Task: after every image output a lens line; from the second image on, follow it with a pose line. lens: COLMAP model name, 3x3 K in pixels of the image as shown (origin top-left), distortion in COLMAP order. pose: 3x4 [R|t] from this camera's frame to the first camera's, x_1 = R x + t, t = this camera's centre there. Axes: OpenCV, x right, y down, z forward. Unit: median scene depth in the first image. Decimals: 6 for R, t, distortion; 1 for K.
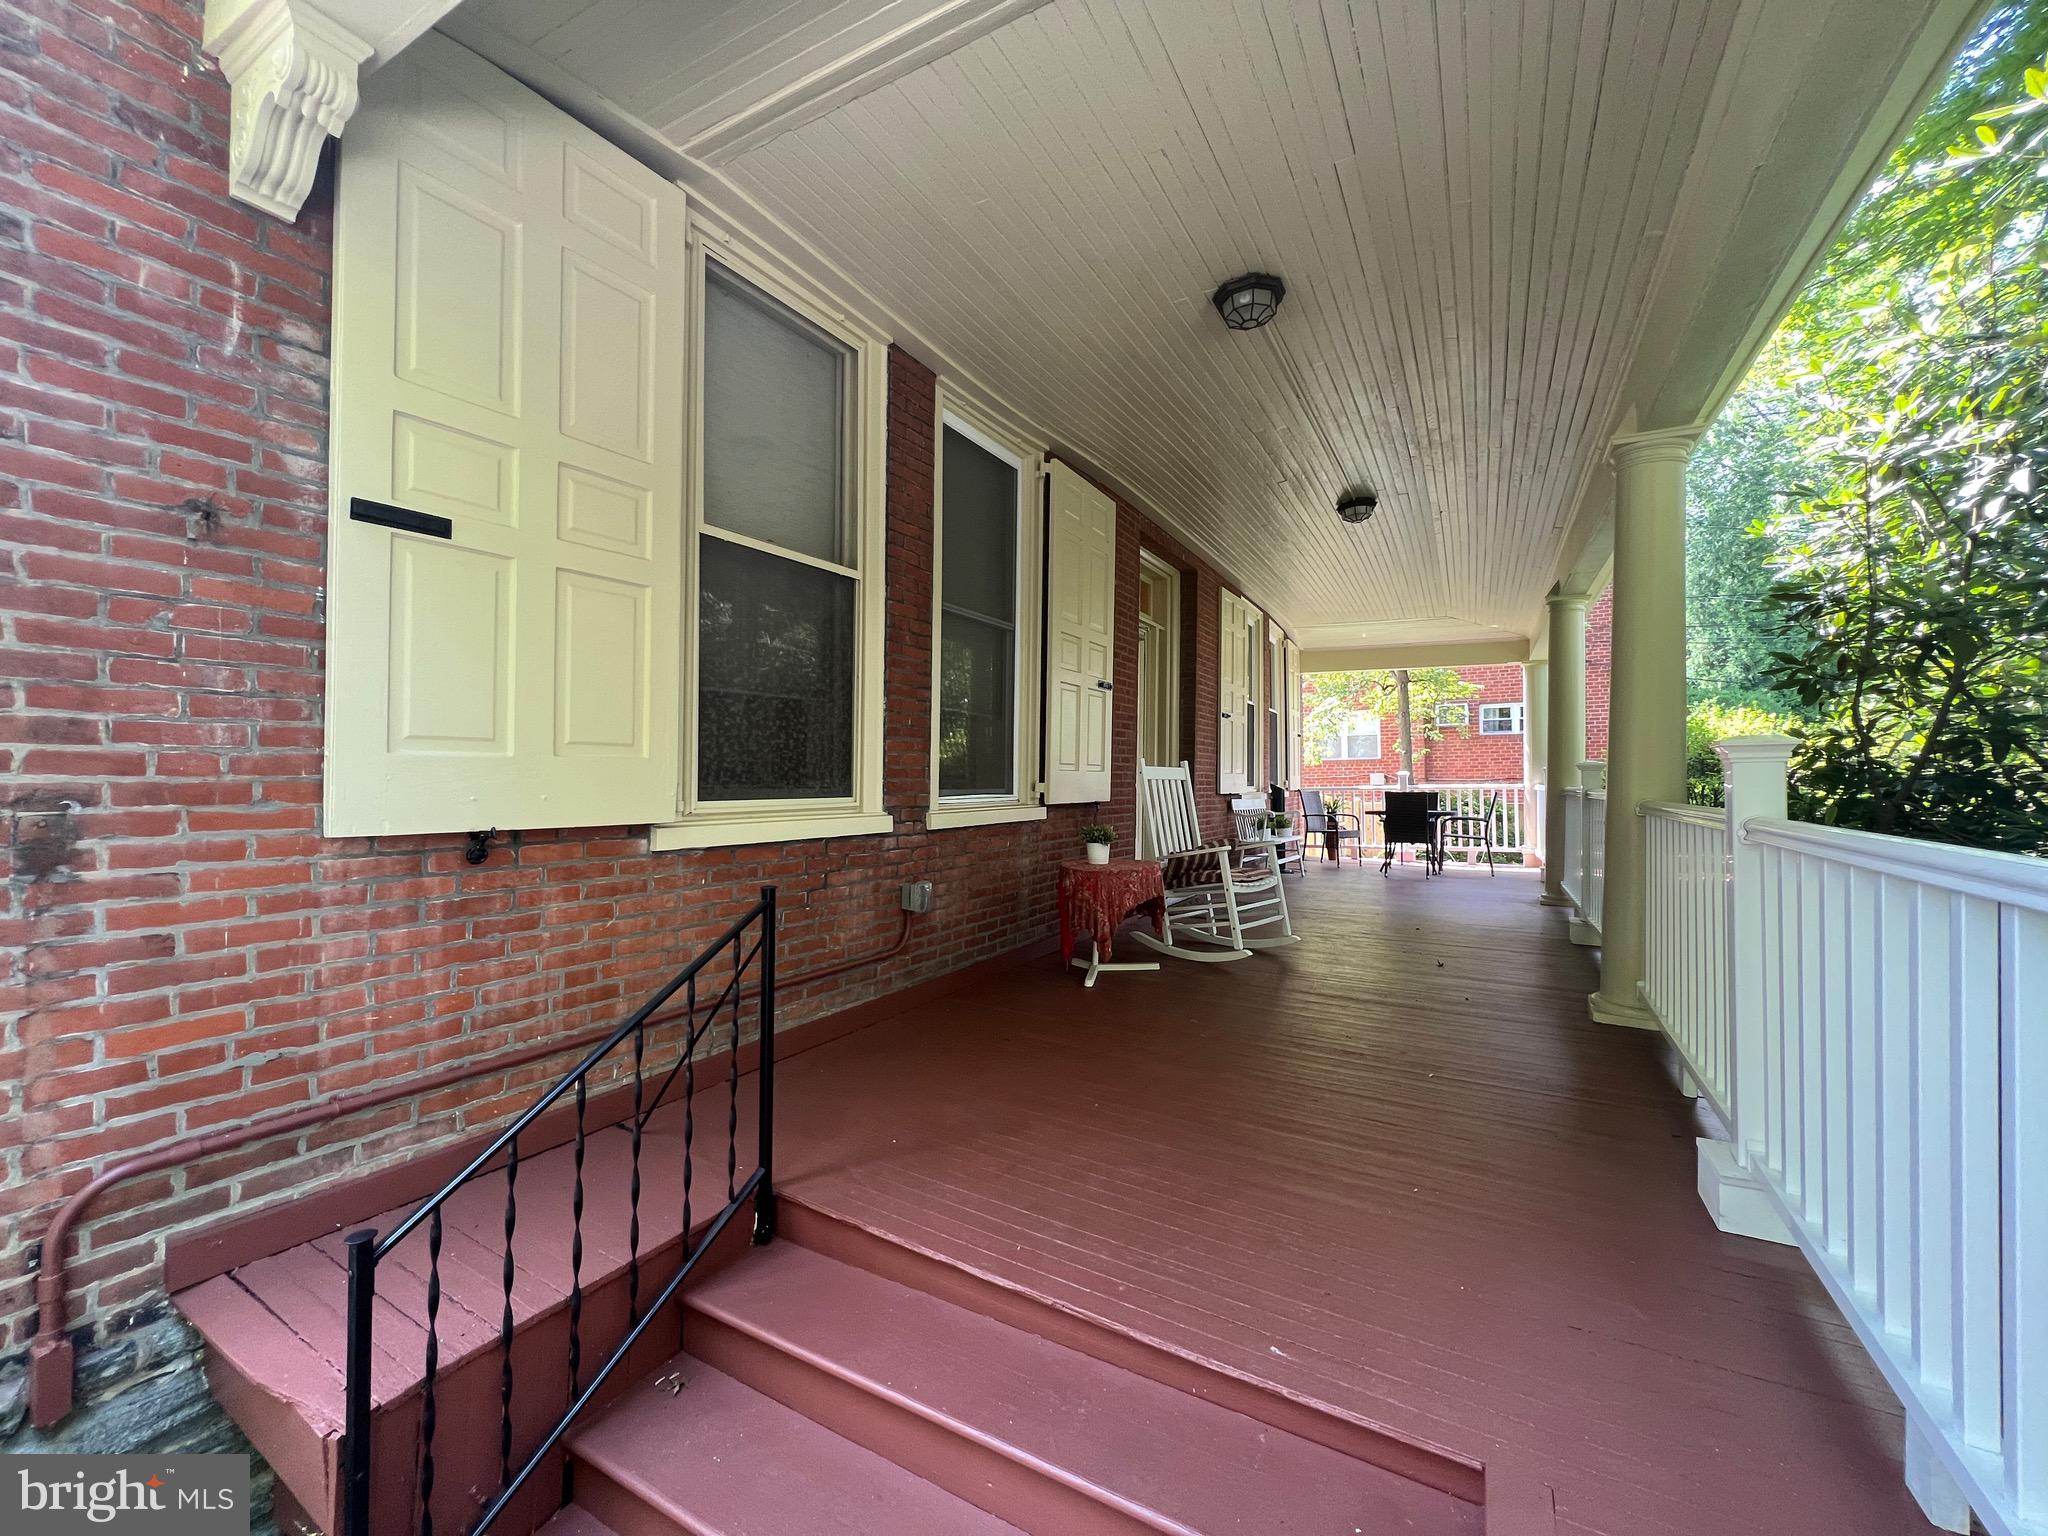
lens RADIAL K [[825.5, 0, 1024.0], [0, 825.5, 768.0], [0, 0, 1]] dist [0.000317, 0.000110]
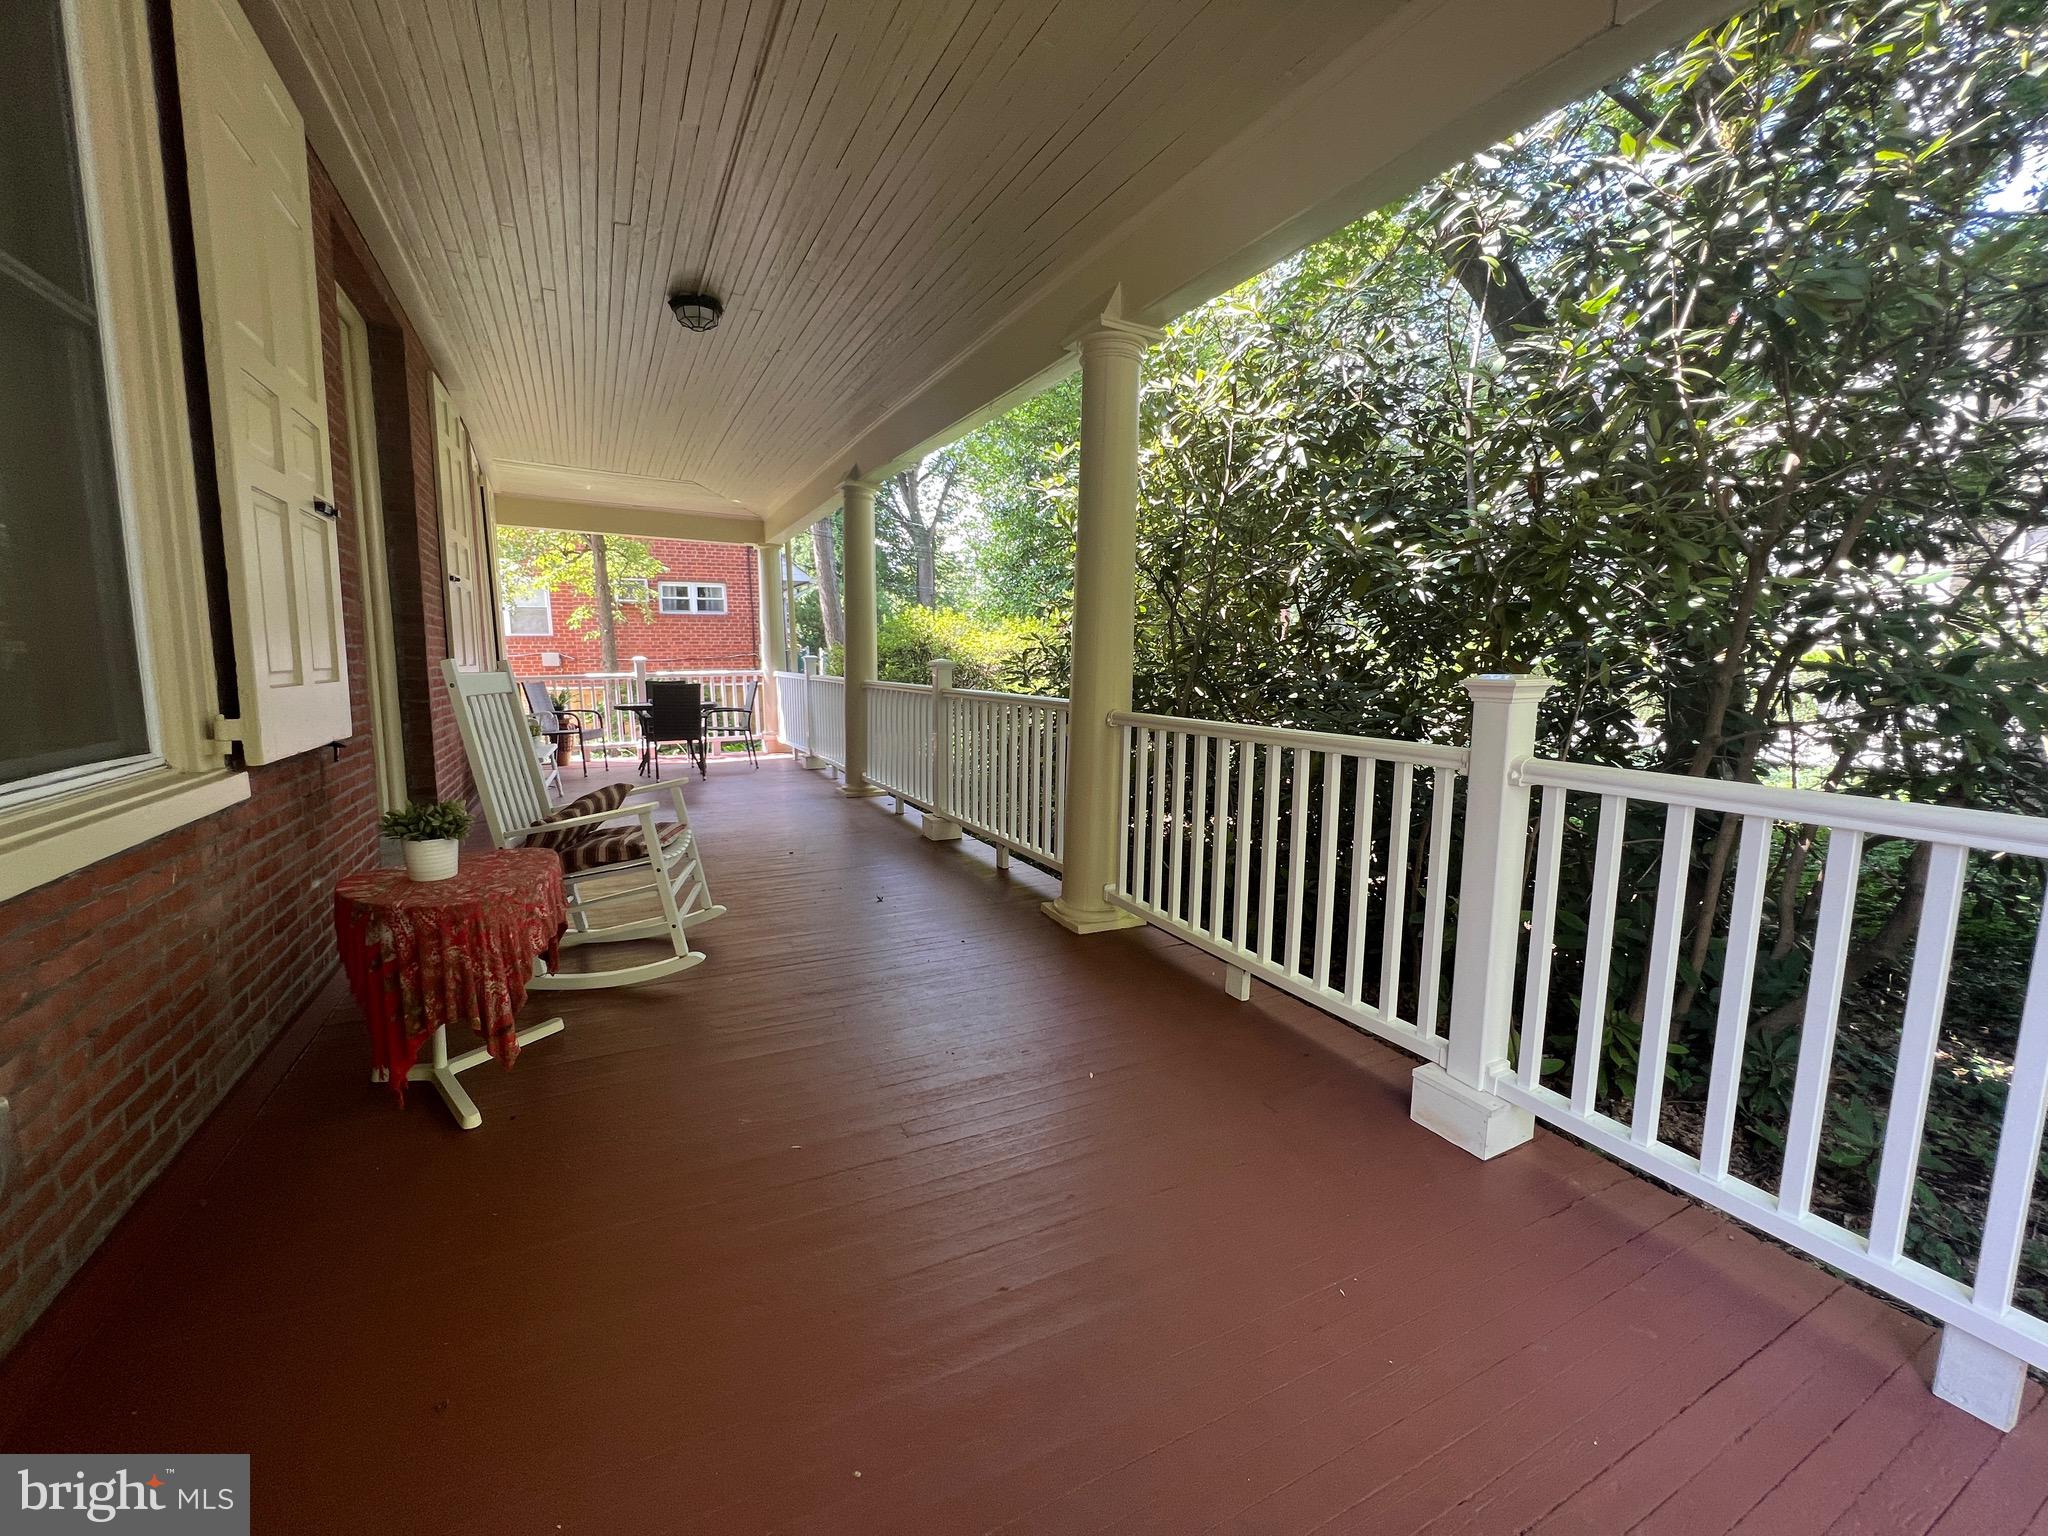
lens RADIAL K [[821.0, 0, 1024.0], [0, 821.0, 768.0], [0, 0, 1]] dist [-0.000431, 0.000022]
pose [[0.548634, -0.112320, 0.828483, -0.082931], [-0.016285, 0.989311, 0.144908, -0.019716], [-0.835904, -0.092994, 0.540941, 0.299107]]
